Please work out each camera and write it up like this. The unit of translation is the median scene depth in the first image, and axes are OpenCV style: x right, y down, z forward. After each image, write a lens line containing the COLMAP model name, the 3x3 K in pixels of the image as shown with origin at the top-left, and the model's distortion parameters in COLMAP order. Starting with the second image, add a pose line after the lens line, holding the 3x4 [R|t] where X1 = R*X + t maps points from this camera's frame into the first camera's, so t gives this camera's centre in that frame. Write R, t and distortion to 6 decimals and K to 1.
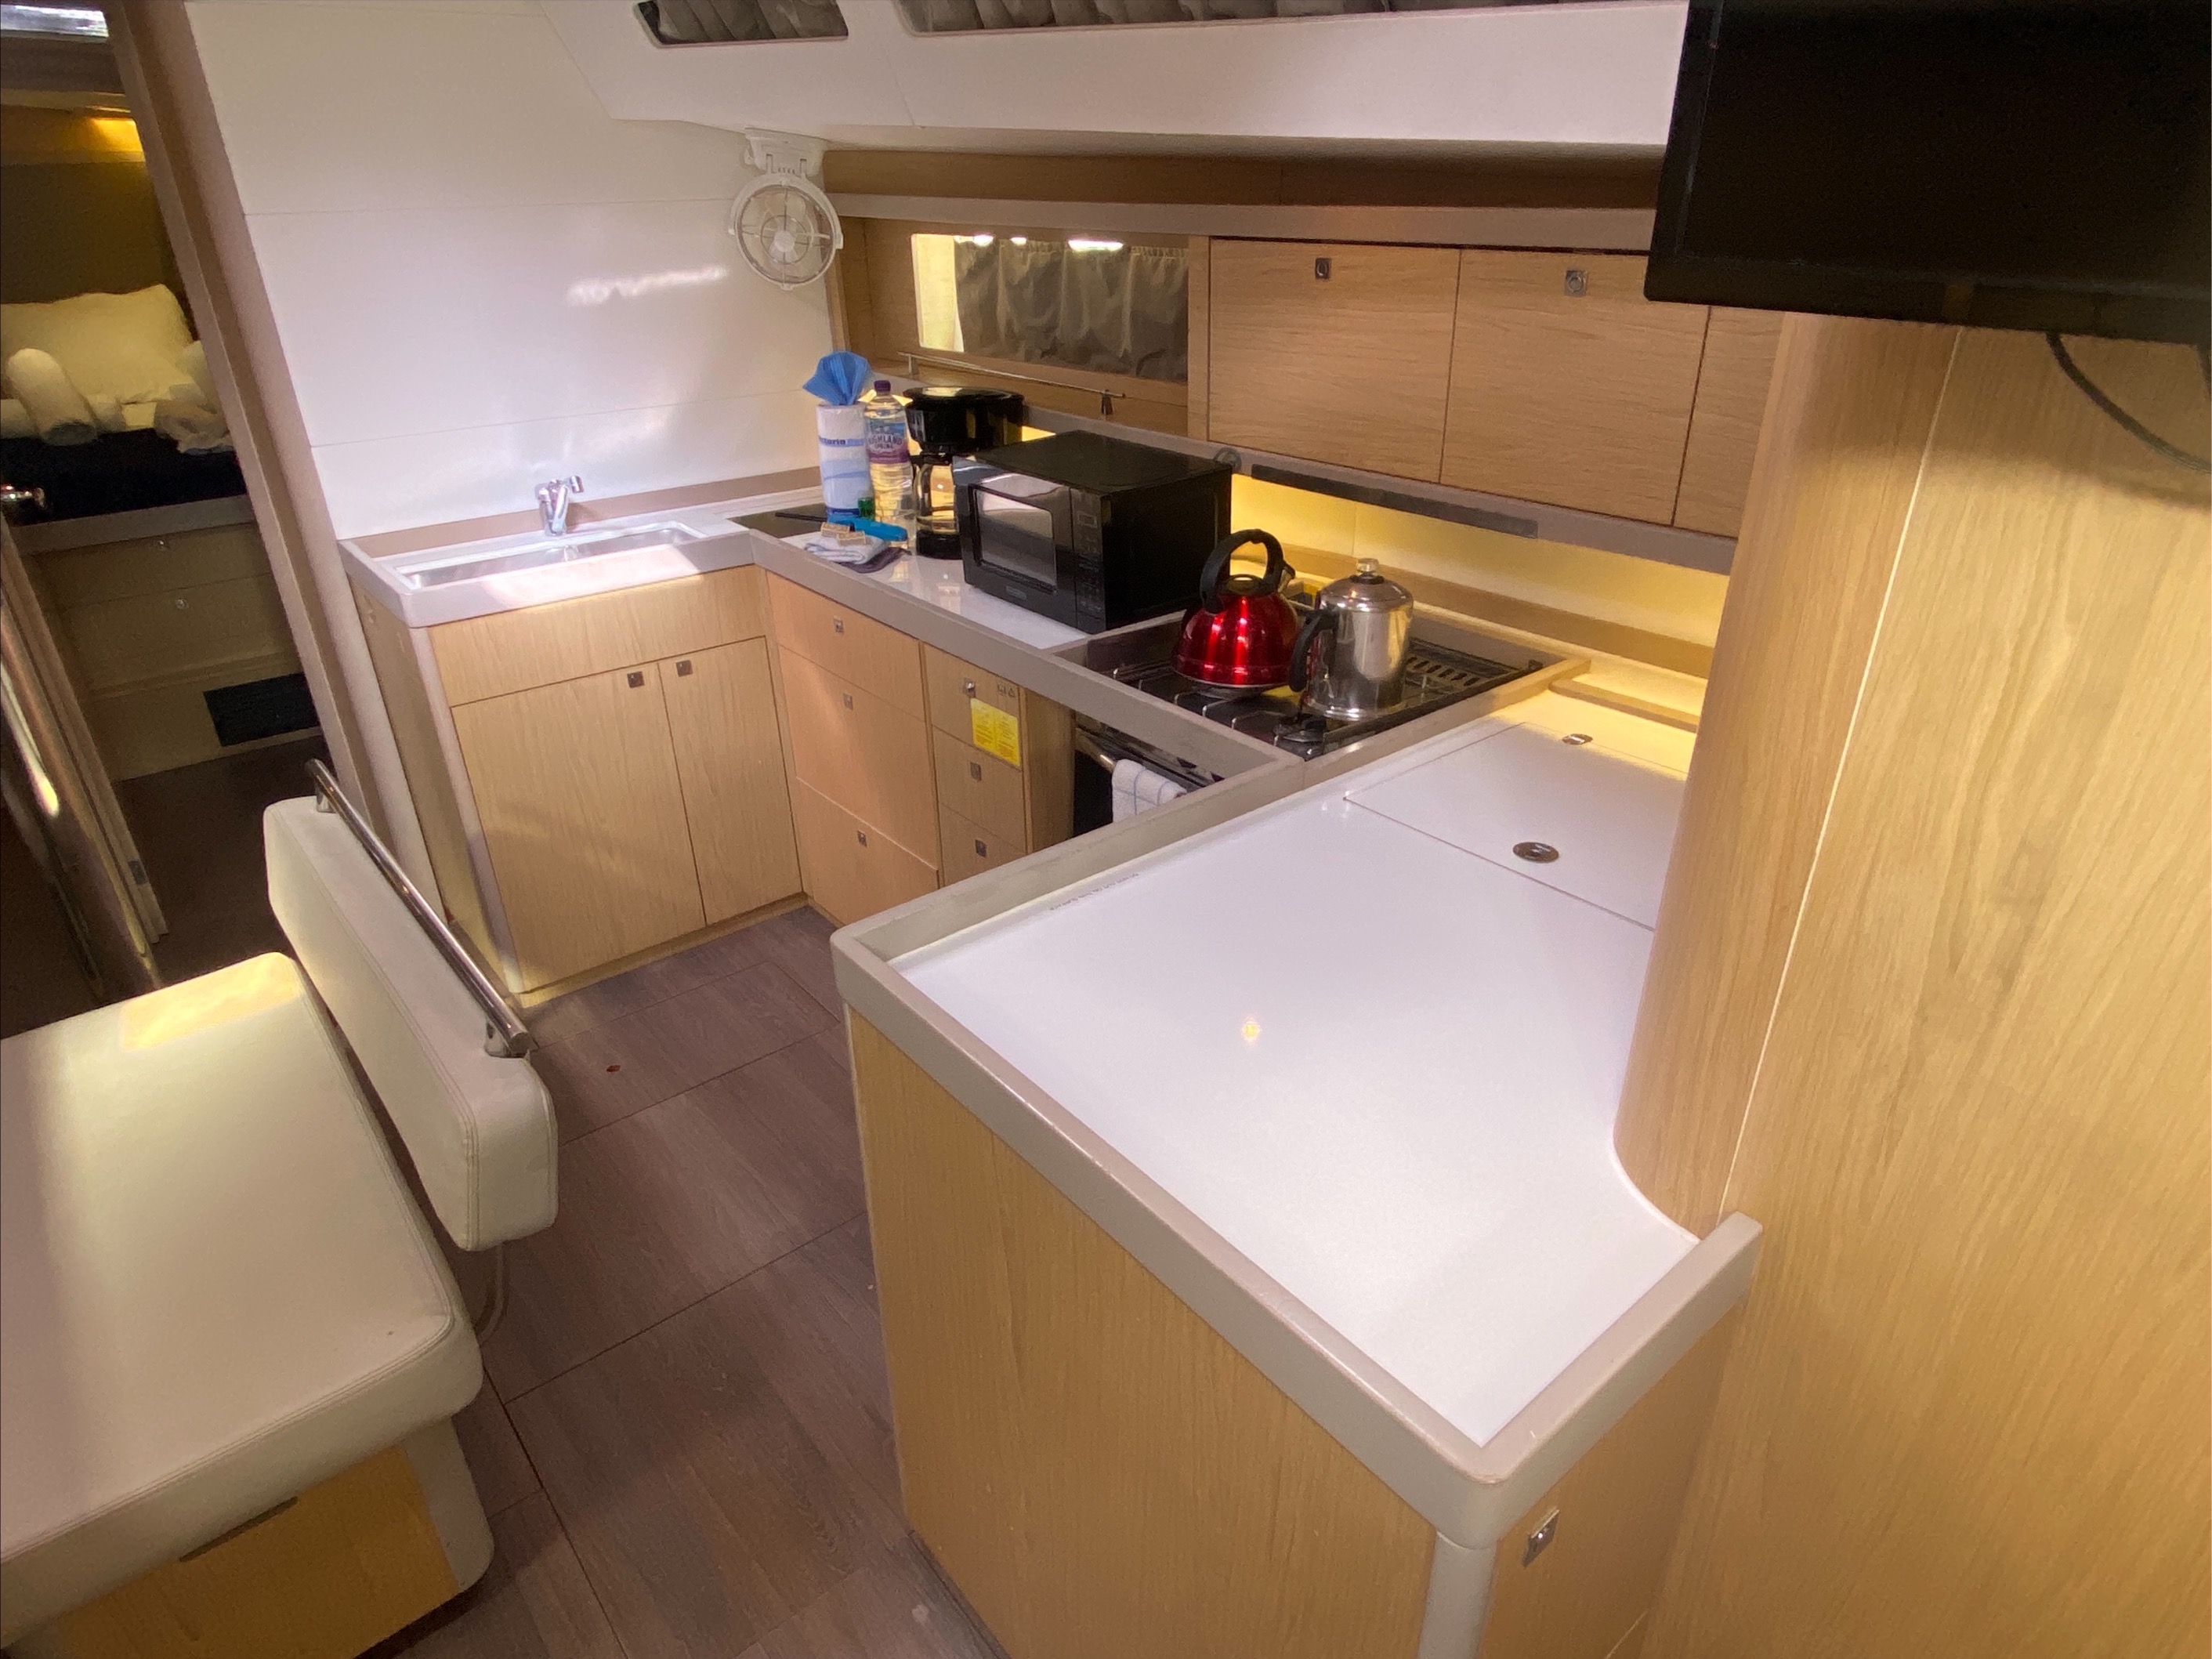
lens RADIAL K [[1261.8, 0, 1099.5], [0, 1261.8, 825.0], [0, 0, 1]] dist [0.087476, -0.105670]
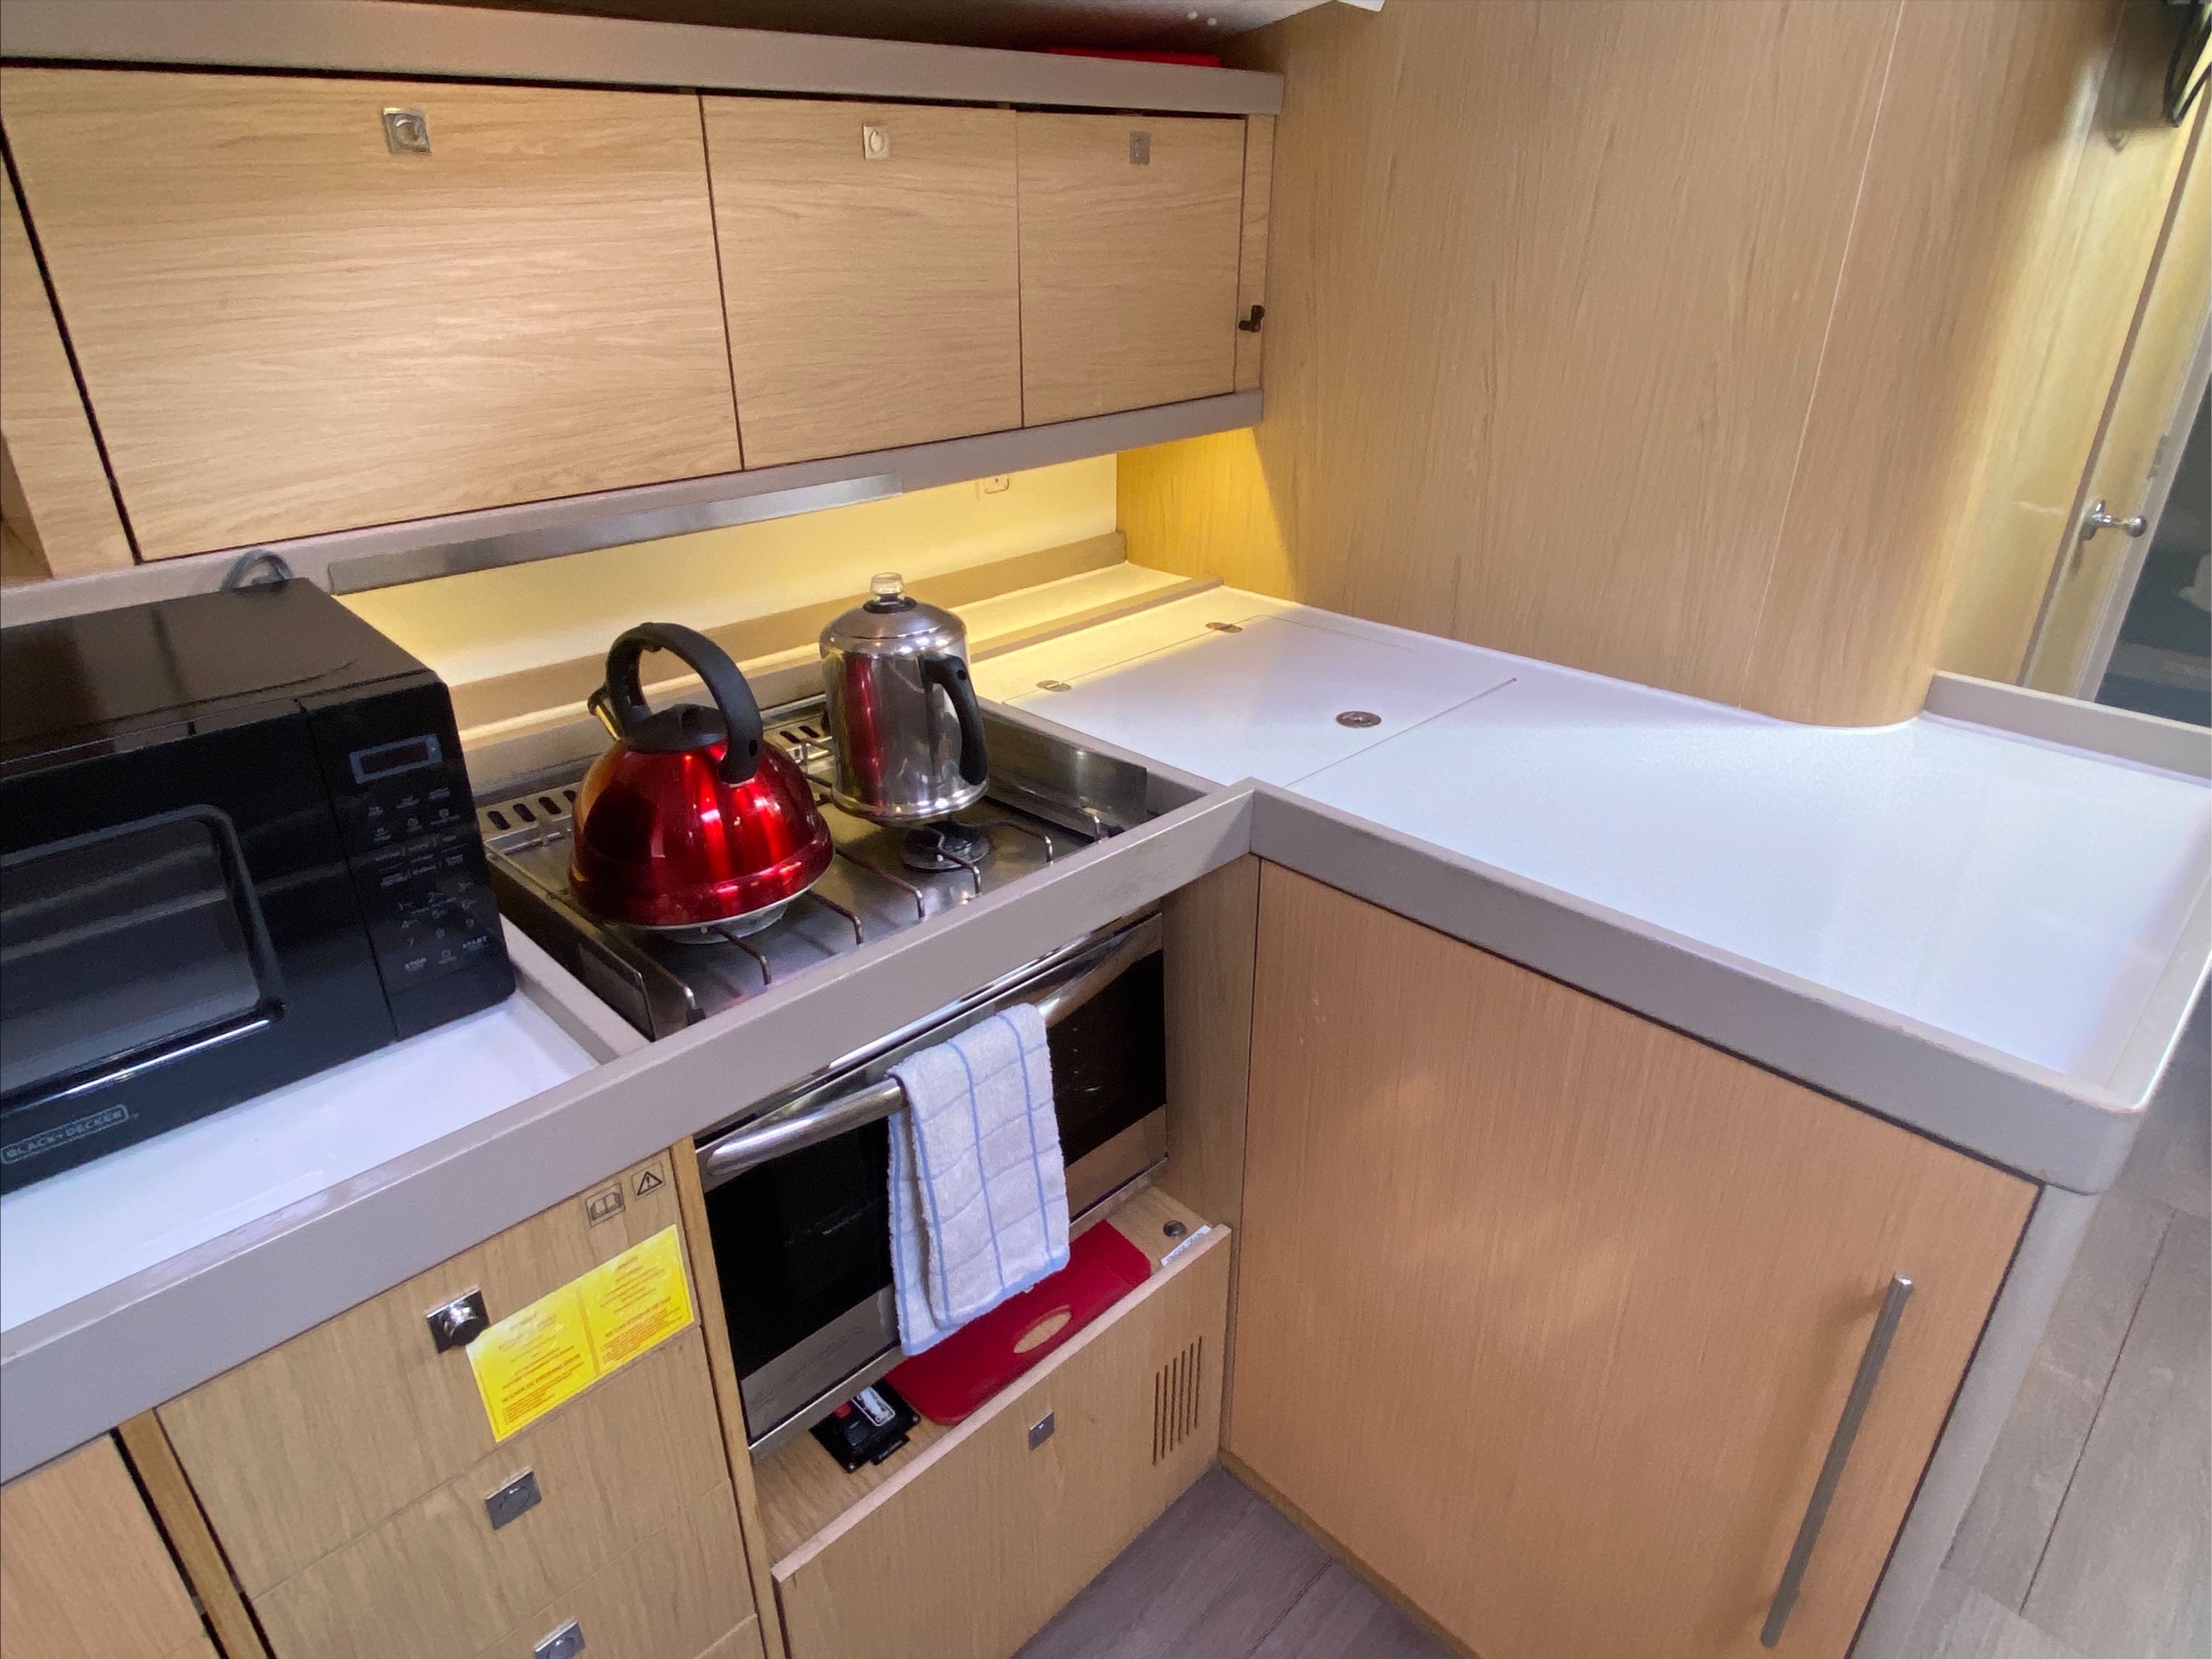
lens RADIAL K [[1261.8, 0, 1099.5], [0, 1261.8, 825.0], [0, 0, 1]] dist [0.087476, -0.105670]
pose [[-0.085398, -0.425639, 0.900854, -0.307942], [0.460308, 0.785027, 0.414548, -0.229834], [-0.883642, 0.450072, 0.128886, 0.615208]]
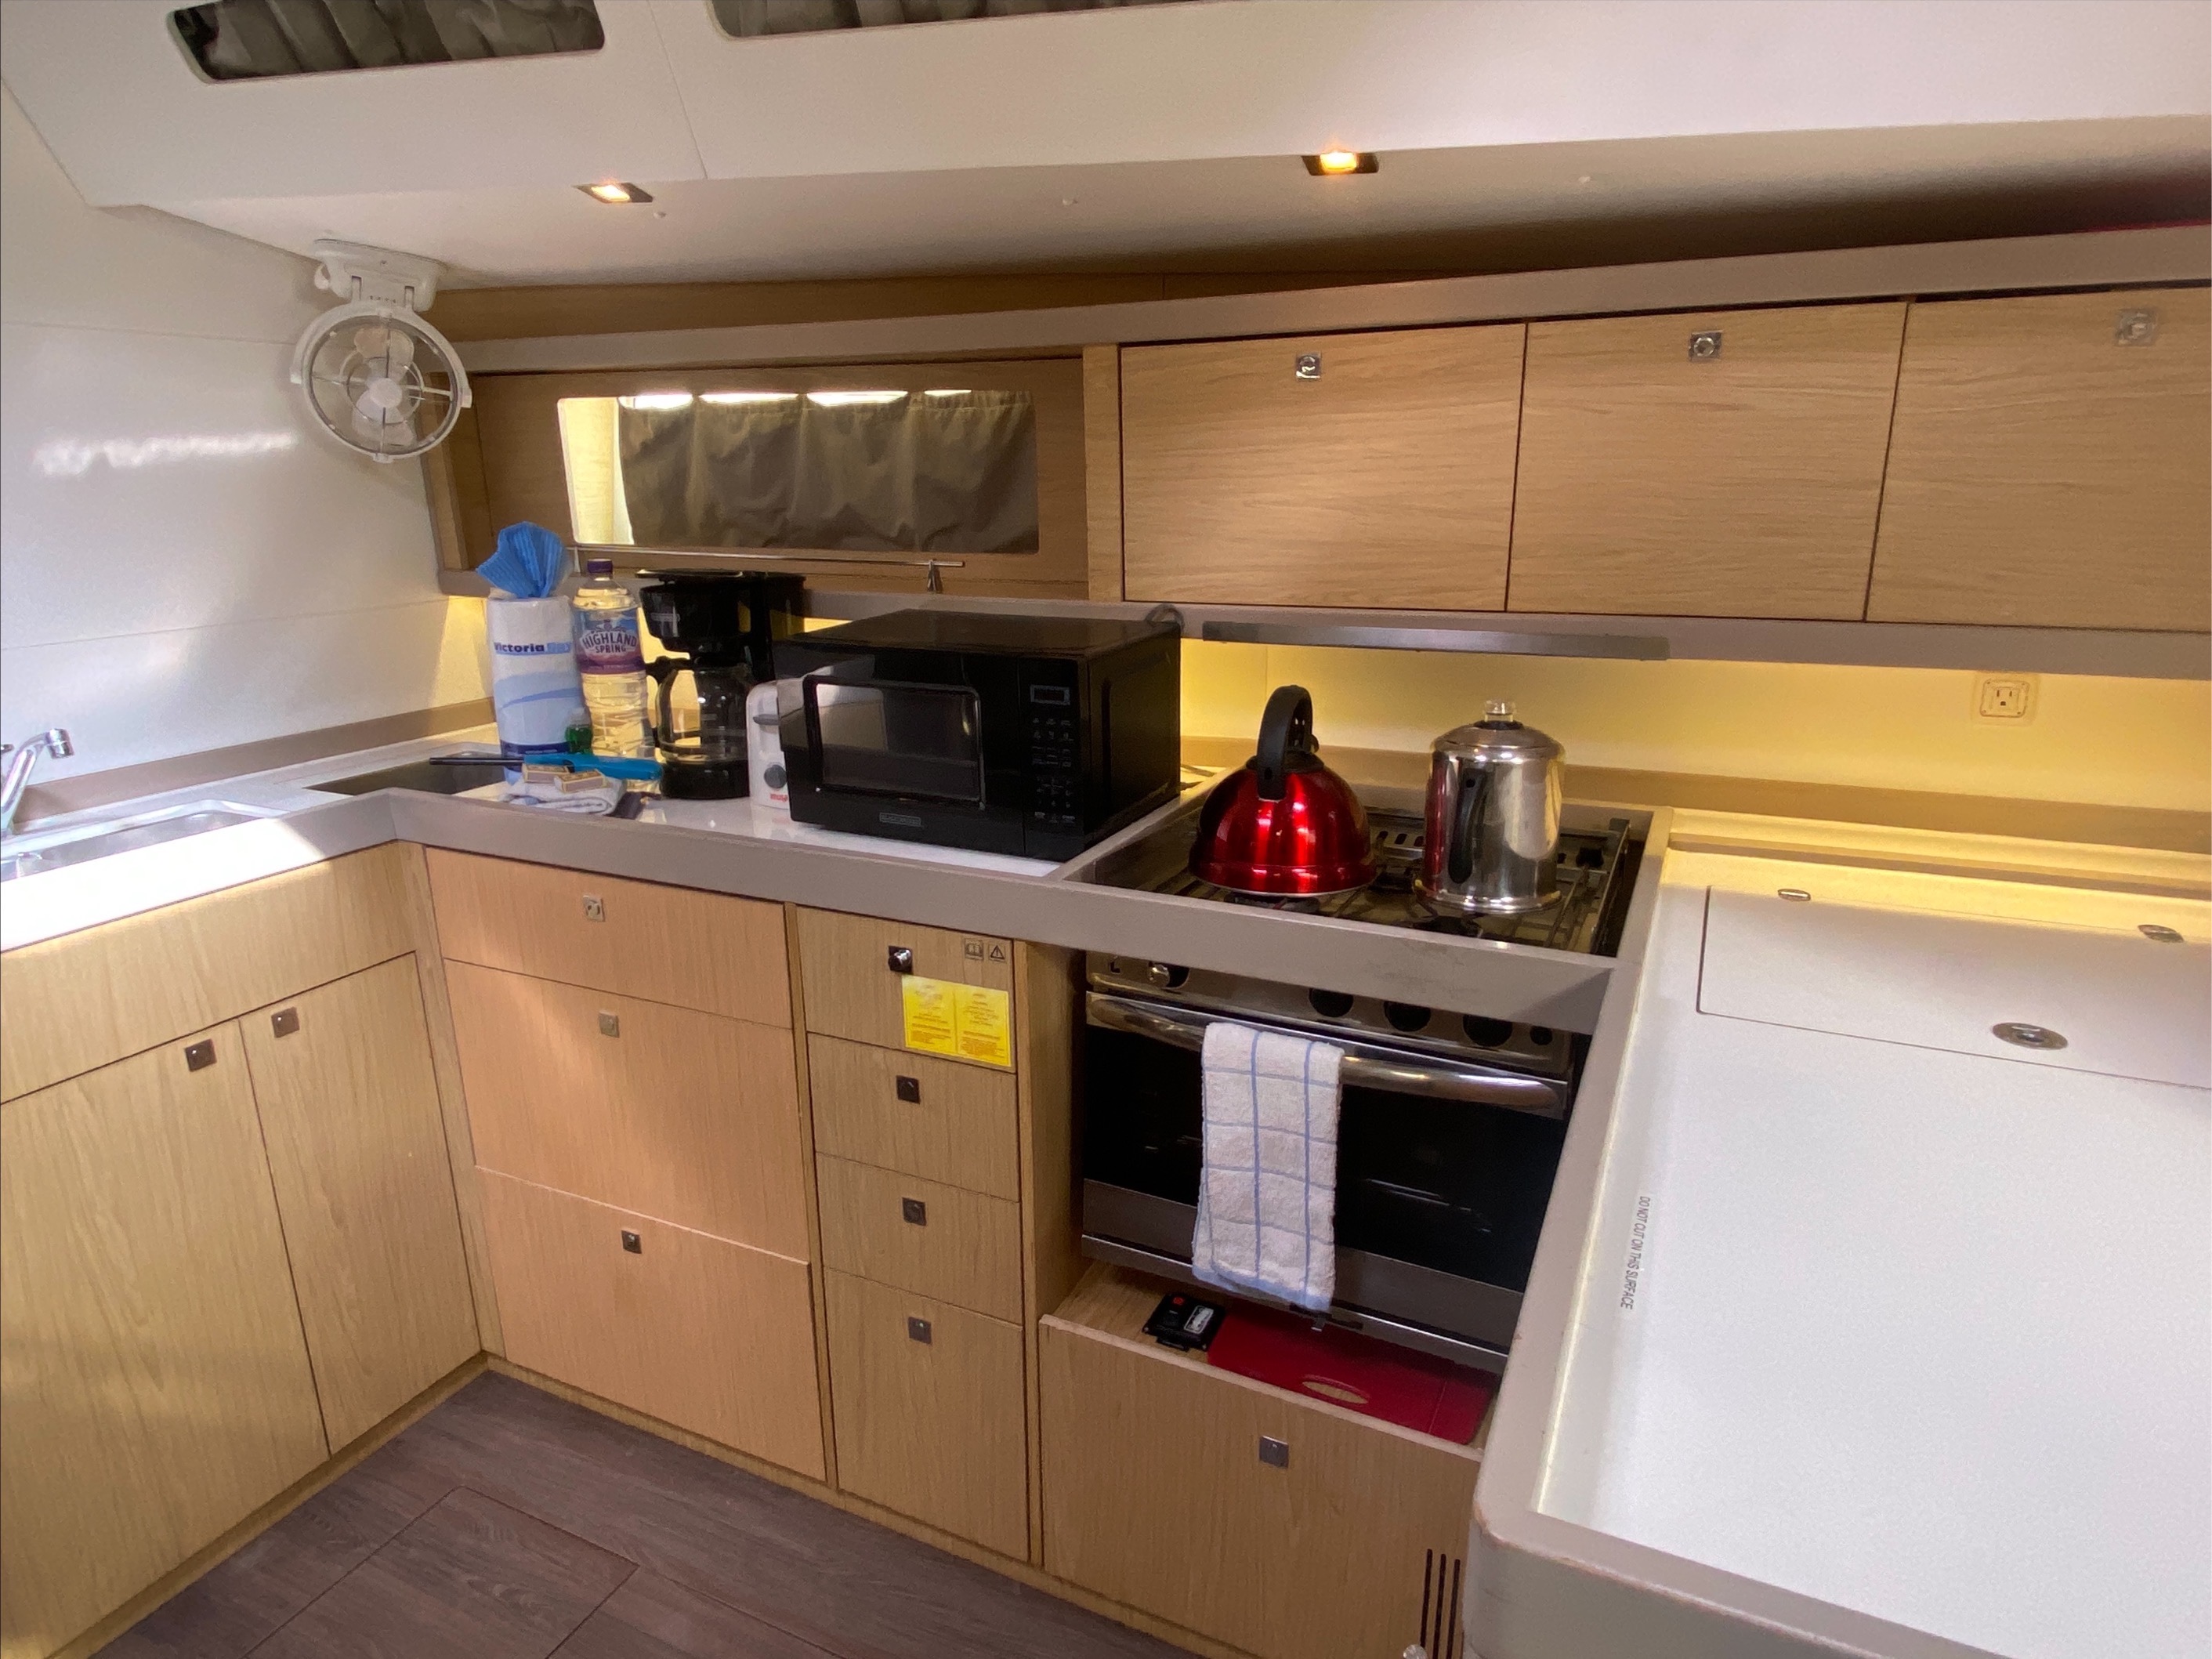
lens RADIAL K [[1275.6, 0, 1093.9], [0, 1275.6, 834.2], [0, 0, 1]] dist [0.039428, -0.040964]
pose [[0.904686, -0.110724, 0.411440, -0.227088], [0.192958, 0.967415, -0.163938, -0.037379], [-0.379881, 0.227703, 0.896572, 0.301987]]
